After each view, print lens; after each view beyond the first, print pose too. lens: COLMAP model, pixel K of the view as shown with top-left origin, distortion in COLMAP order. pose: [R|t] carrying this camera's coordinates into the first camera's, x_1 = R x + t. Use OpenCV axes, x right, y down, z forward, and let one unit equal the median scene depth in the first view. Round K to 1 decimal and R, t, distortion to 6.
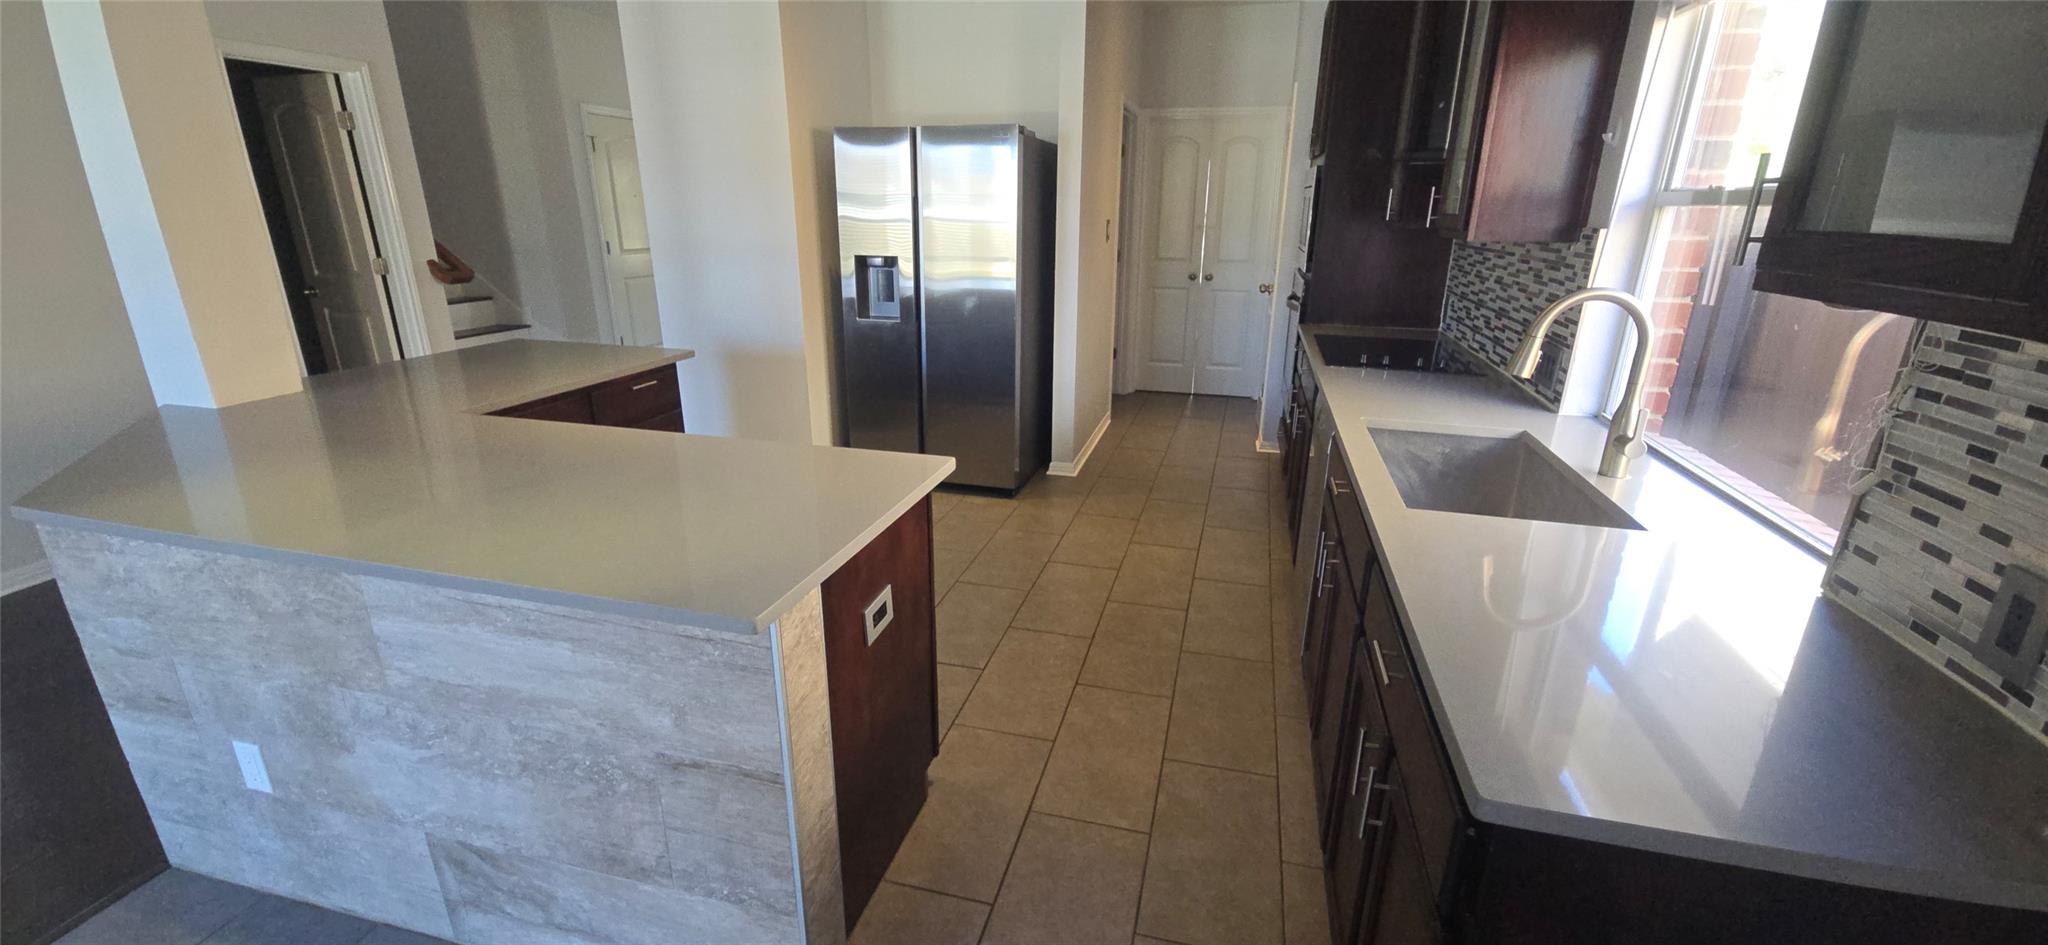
lens RADIAL K [[823.8, 0, 1013.5], [0, 823.8, 477.1], [0, 0, 1]] dist [-0.011584, -0.000416]
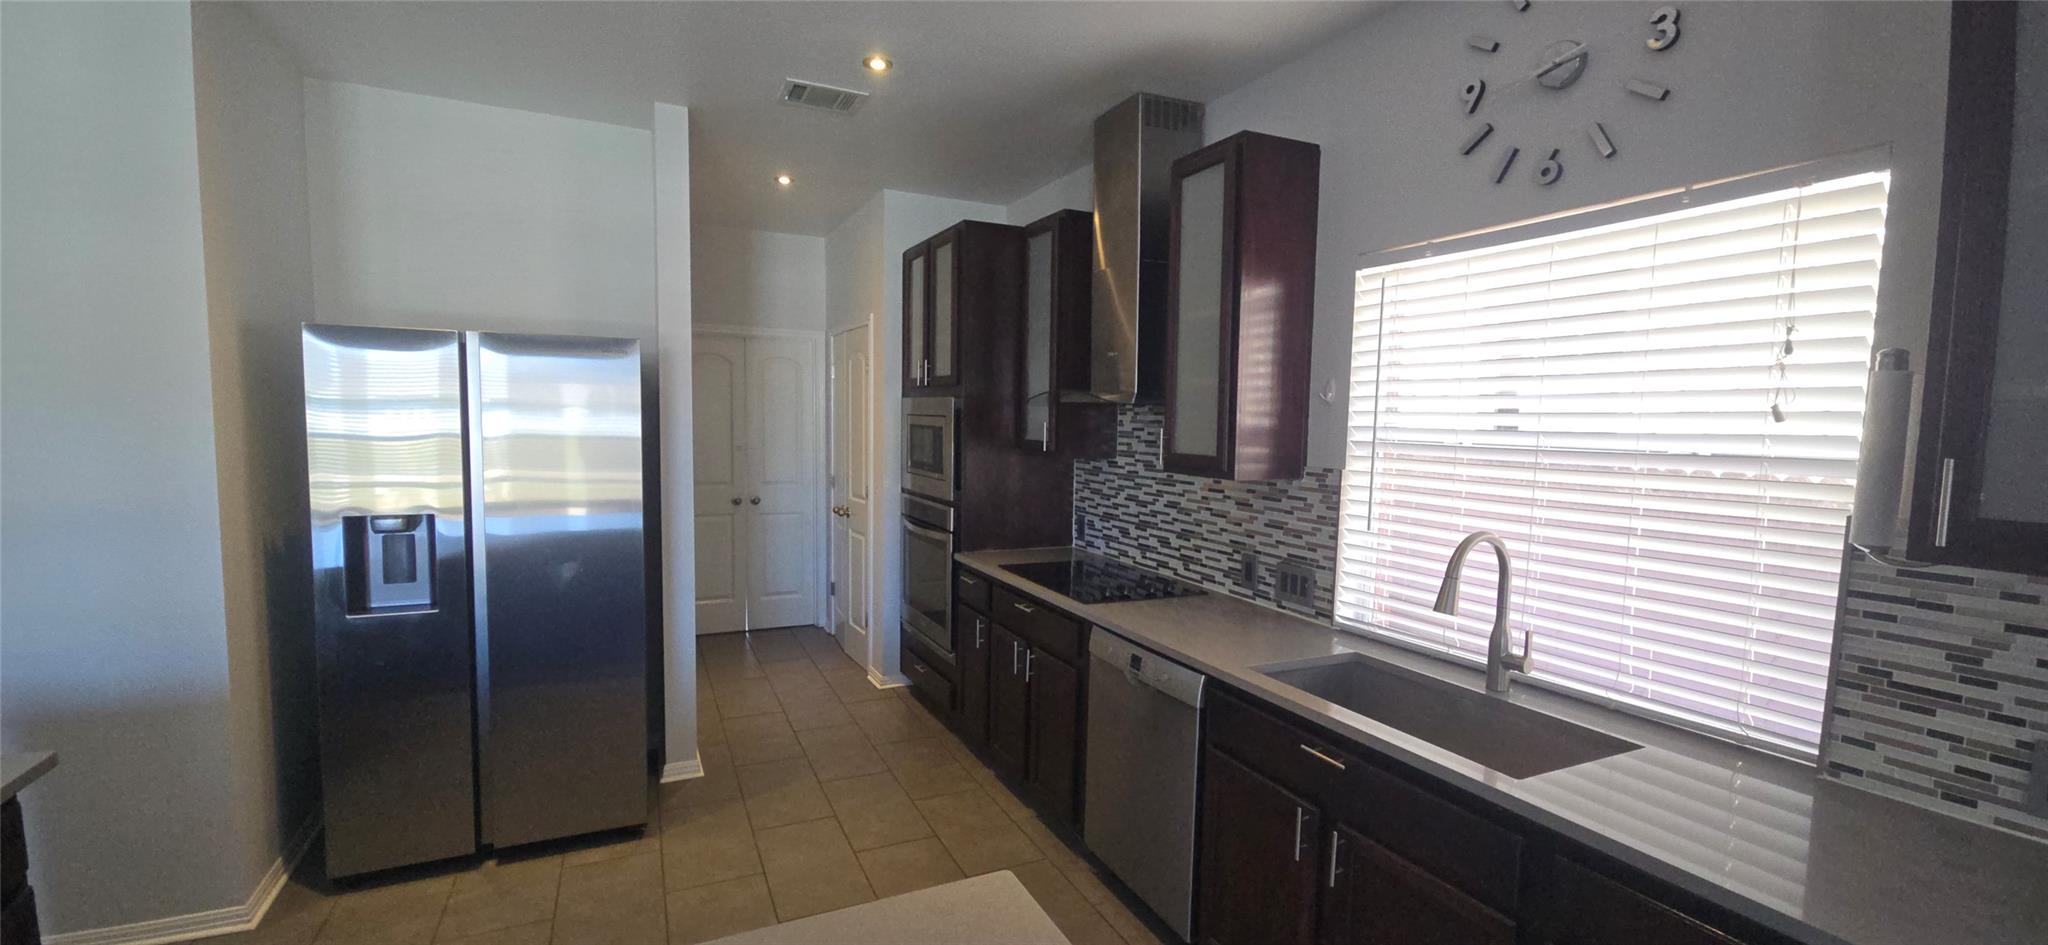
lens RADIAL K [[823.8, 0, 1020.8], [0, 823.8, 481.9], [0, 0, 1]] dist [-0.011584, -0.000416]
pose [[0.754718, -0.045246, 0.654487, -0.211234], [0.194167, 0.968330, -0.156959, -0.098345], [-0.626657, 0.245540, 0.739602, 0.216073]]
